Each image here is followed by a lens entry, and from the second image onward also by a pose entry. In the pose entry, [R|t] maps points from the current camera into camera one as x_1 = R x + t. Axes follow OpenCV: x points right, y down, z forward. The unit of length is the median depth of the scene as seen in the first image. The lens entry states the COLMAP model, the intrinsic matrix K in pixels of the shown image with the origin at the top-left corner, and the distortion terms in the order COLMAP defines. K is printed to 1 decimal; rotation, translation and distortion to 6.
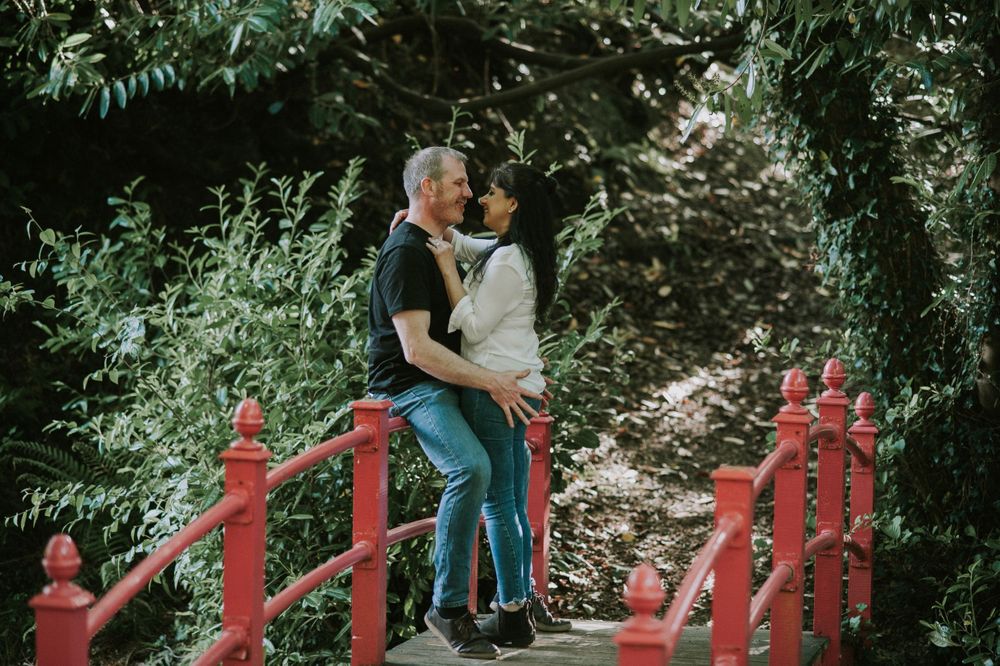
lens RADIAL K [[2447.7, 0, 500.0], [0, 2447.7, 333.0], [0, 0, 1]] dist [0.192571, 0.607175]
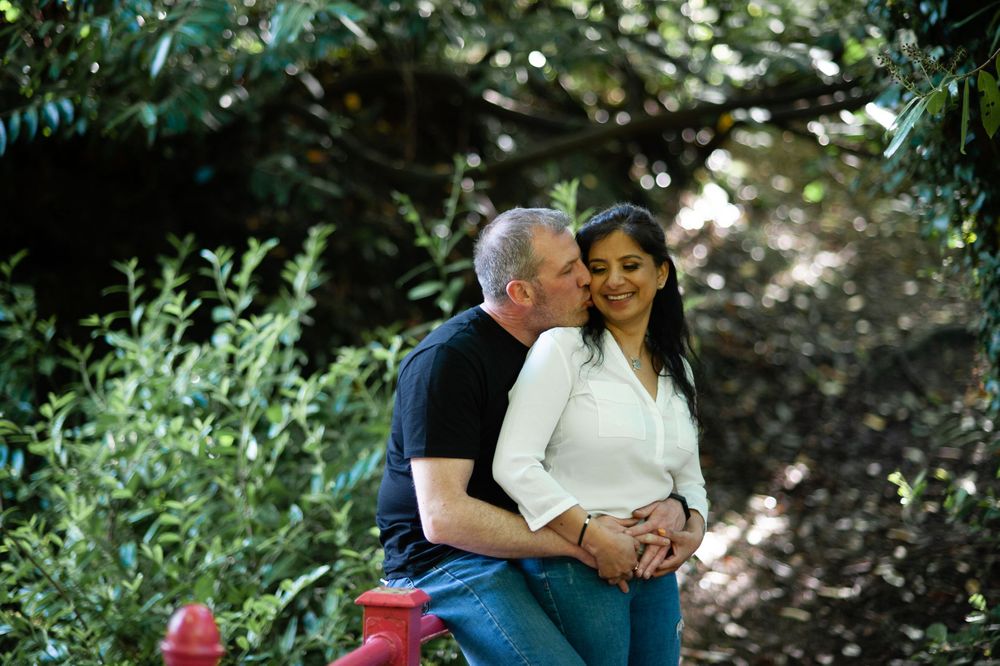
lens RADIAL K [[2411.1, 0, 500.0], [0, 2411.1, 333.0], [0, 0, 1]] dist [0.052907, -0.489708]
pose [[0.999037, 0.015609, 0.040998, -0.035001], [-0.013346, 0.998403, -0.054897, -0.001395], [-0.041790, 0.054297, 0.997650, 0.292999]]
